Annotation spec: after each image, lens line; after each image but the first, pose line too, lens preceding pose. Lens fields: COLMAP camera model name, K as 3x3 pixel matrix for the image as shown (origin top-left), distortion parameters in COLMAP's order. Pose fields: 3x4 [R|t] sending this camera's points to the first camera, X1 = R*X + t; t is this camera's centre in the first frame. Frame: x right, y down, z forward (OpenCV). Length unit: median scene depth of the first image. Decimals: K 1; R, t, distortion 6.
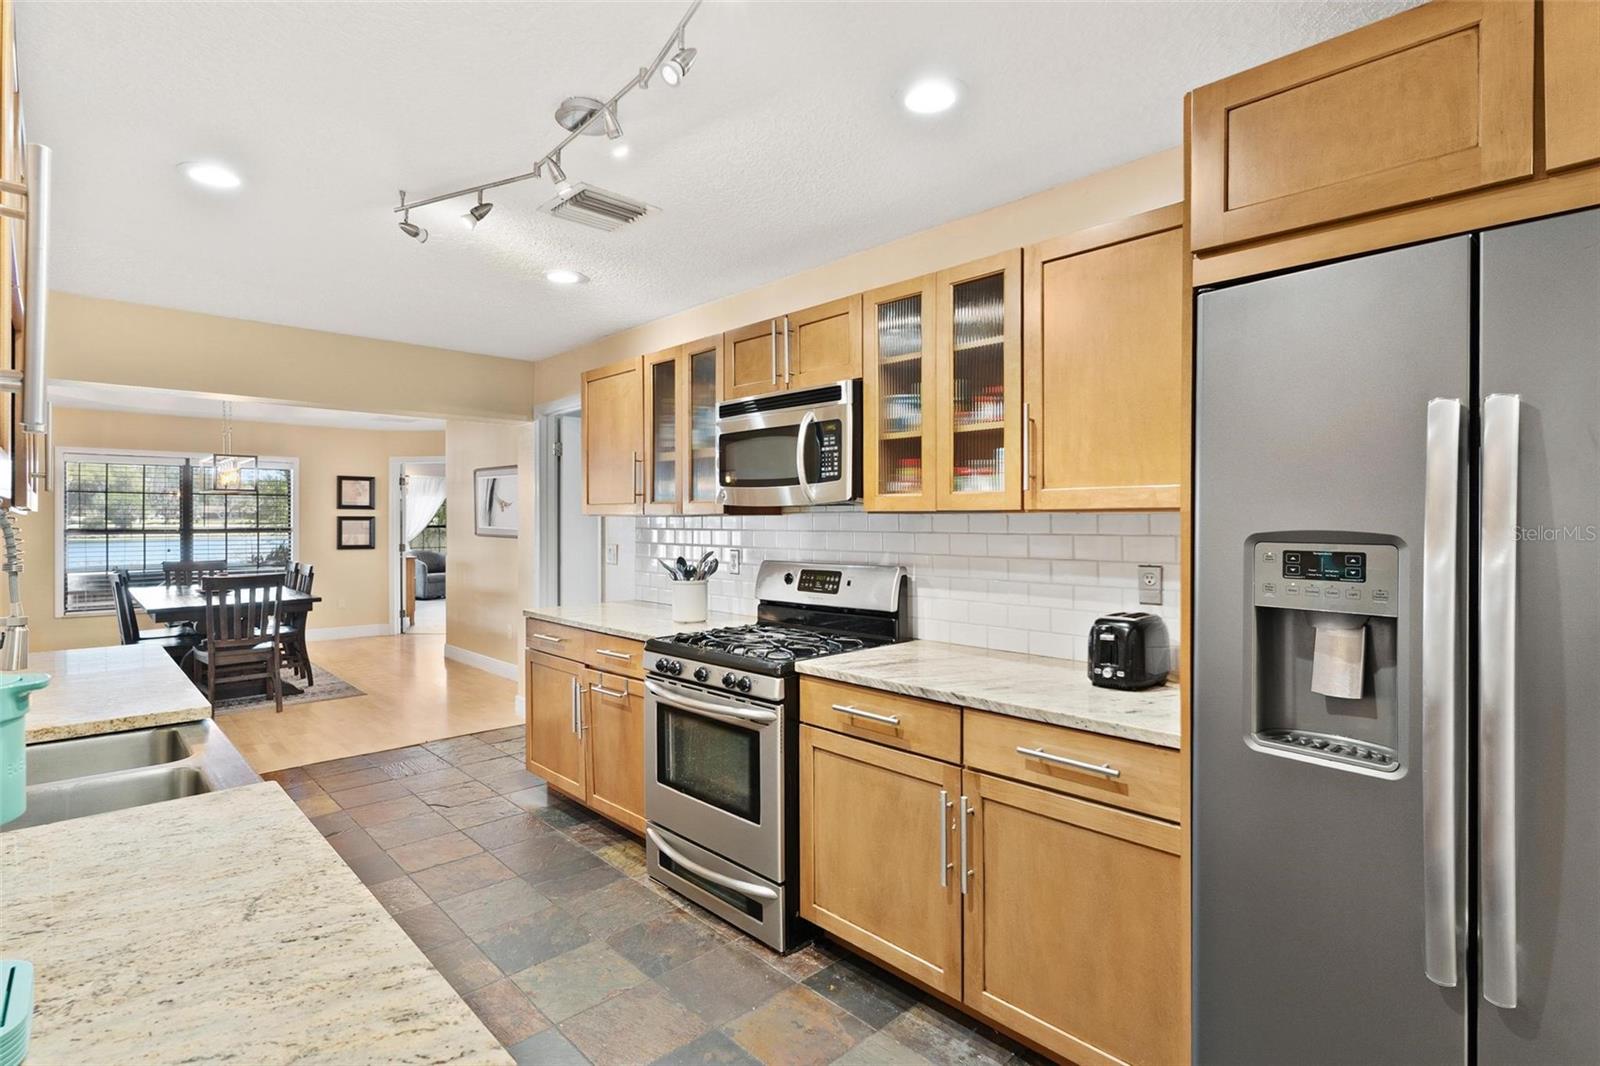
lens RADIAL K [[778.4, 0, 796.9], [0, 778.4, 523.3], [0, 0, 1]] dist [-0.003840, 0.000301]
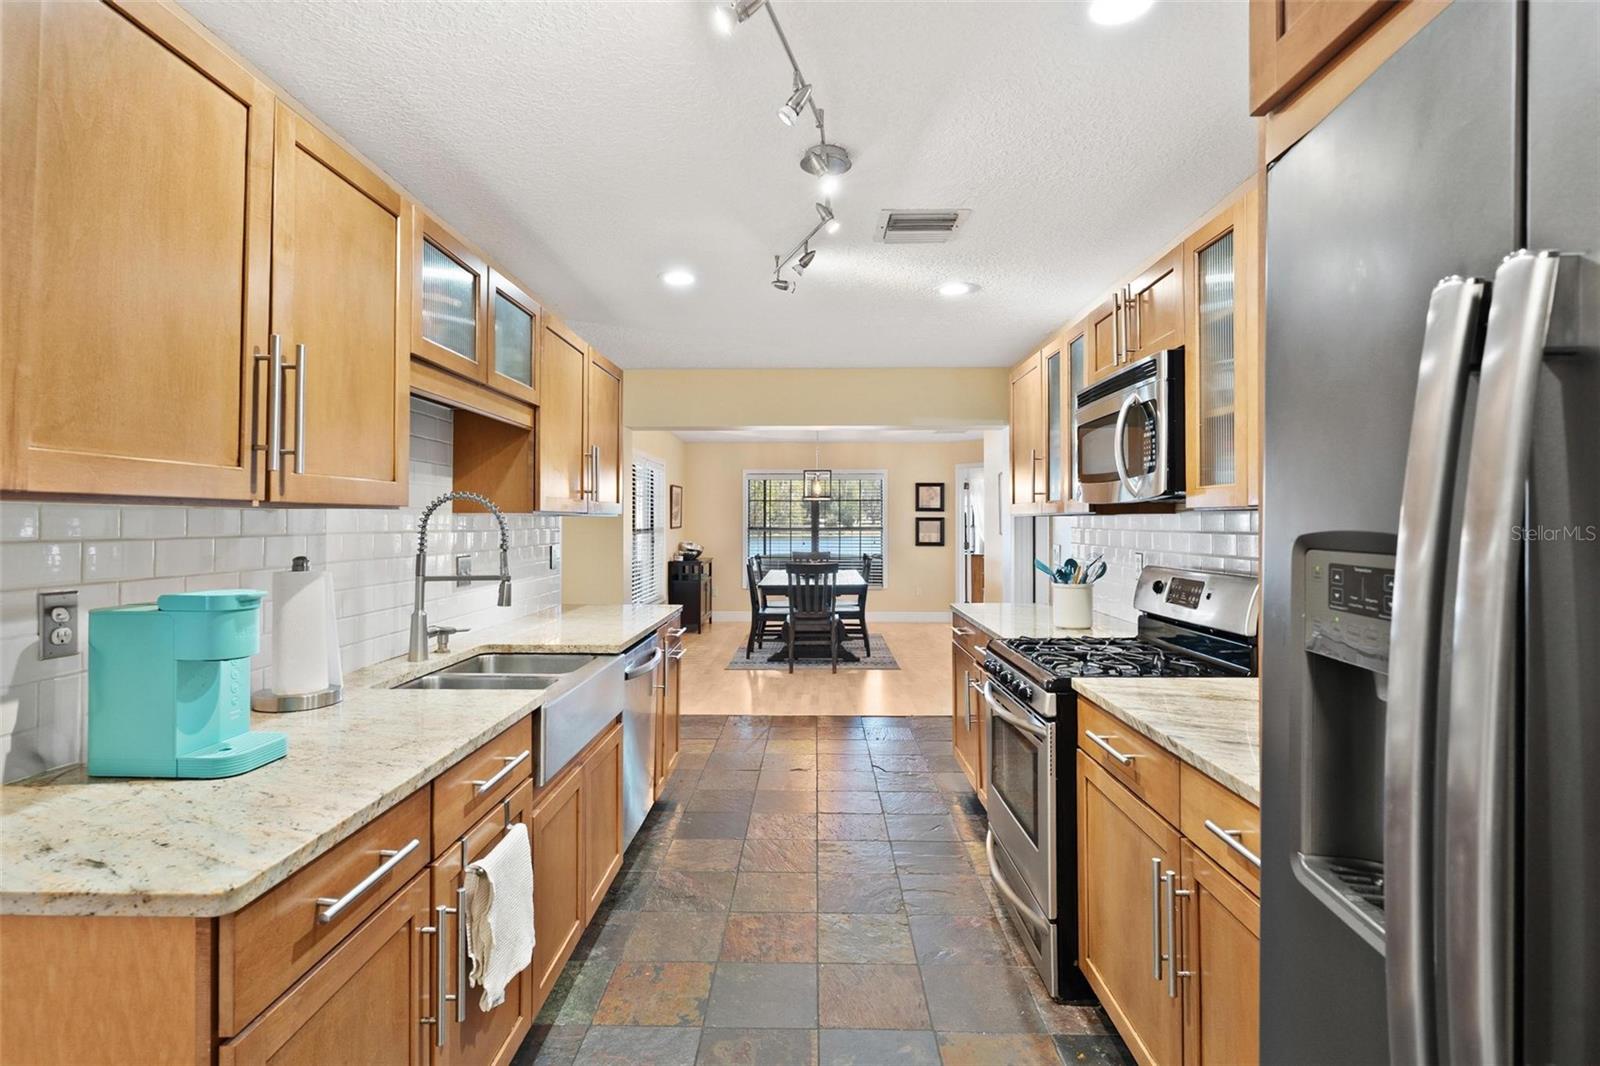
lens RADIAL K [[777.9, 0, 795.3], [0, 777.9, 516.6], [0, 0, 1]] dist [-0.000292, 0.000407]
pose [[0.709932, -0.003852, -0.704260, 0.334492], [-0.003283, 0.999956, -0.008778, 0.001921], [0.704263, 0.008544, 0.709888, 0.117523]]
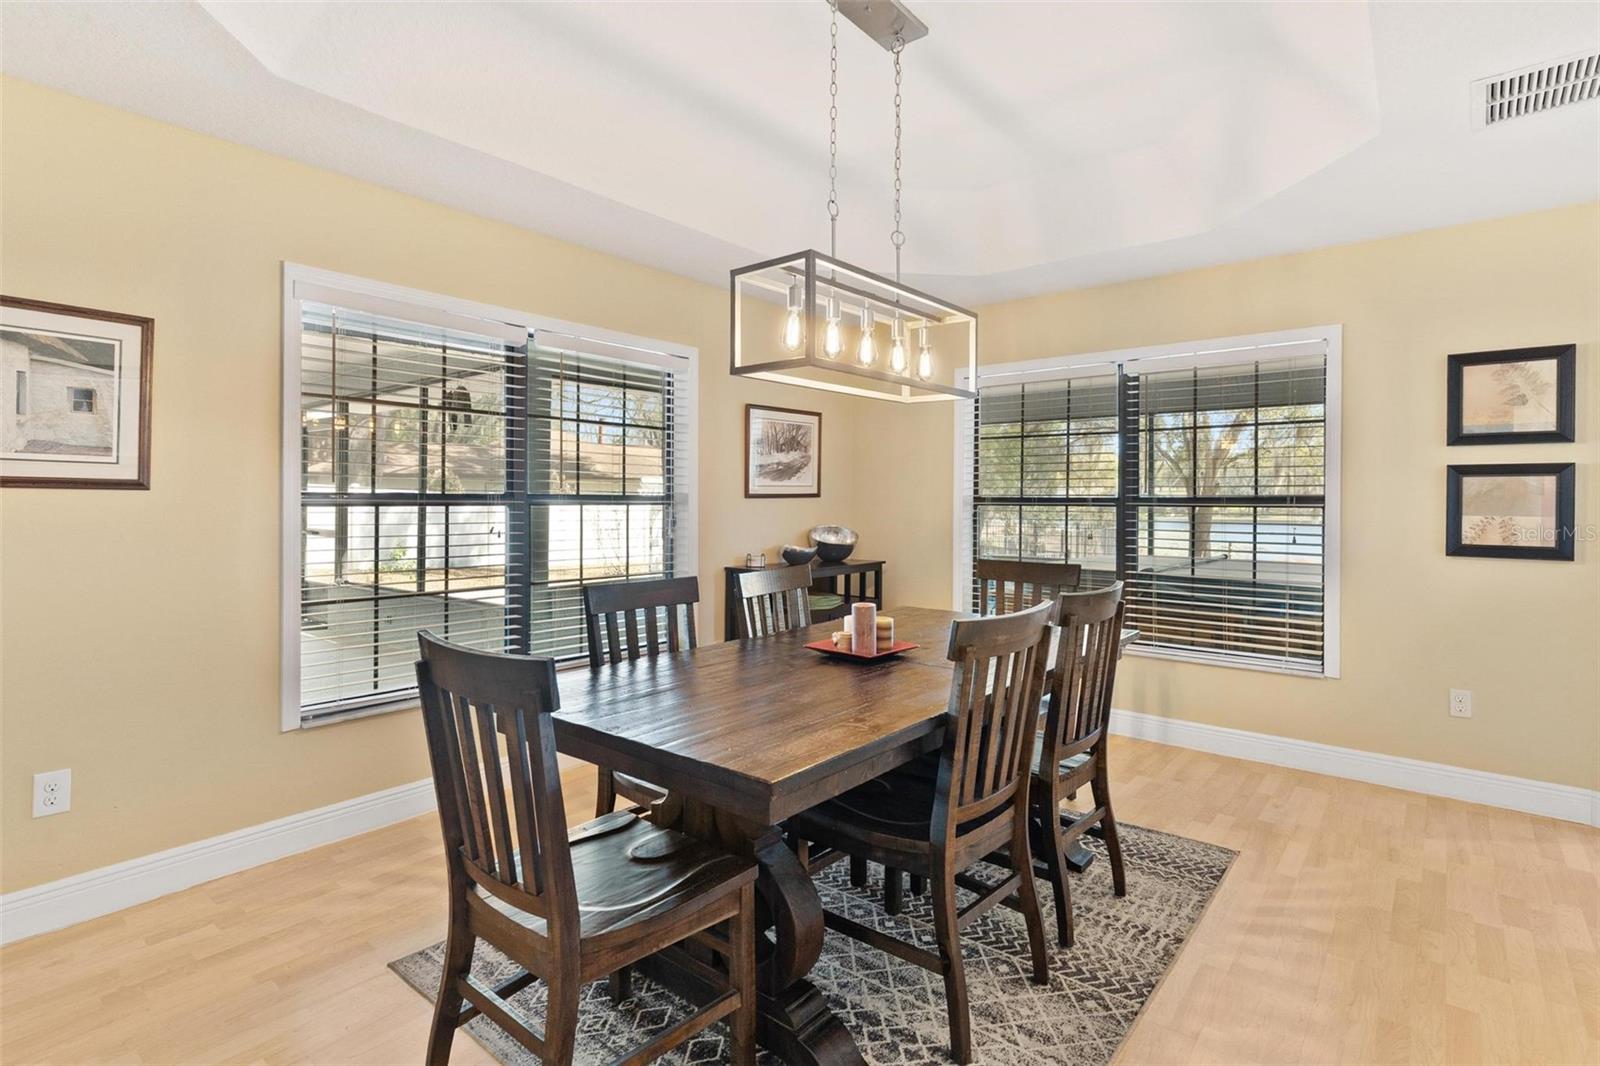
lens RADIAL K [[777.9, 0, 795.3], [0, 777.9, 516.6], [0, 0, 1]] dist [-0.000292, 0.000407]
pose [[0.108621, 0.017739, -0.993925, -0.792328], [-0.008700, 0.999819, 0.016893, 0.036658], [0.994045, 0.006812, 0.108755, 2.020284]]
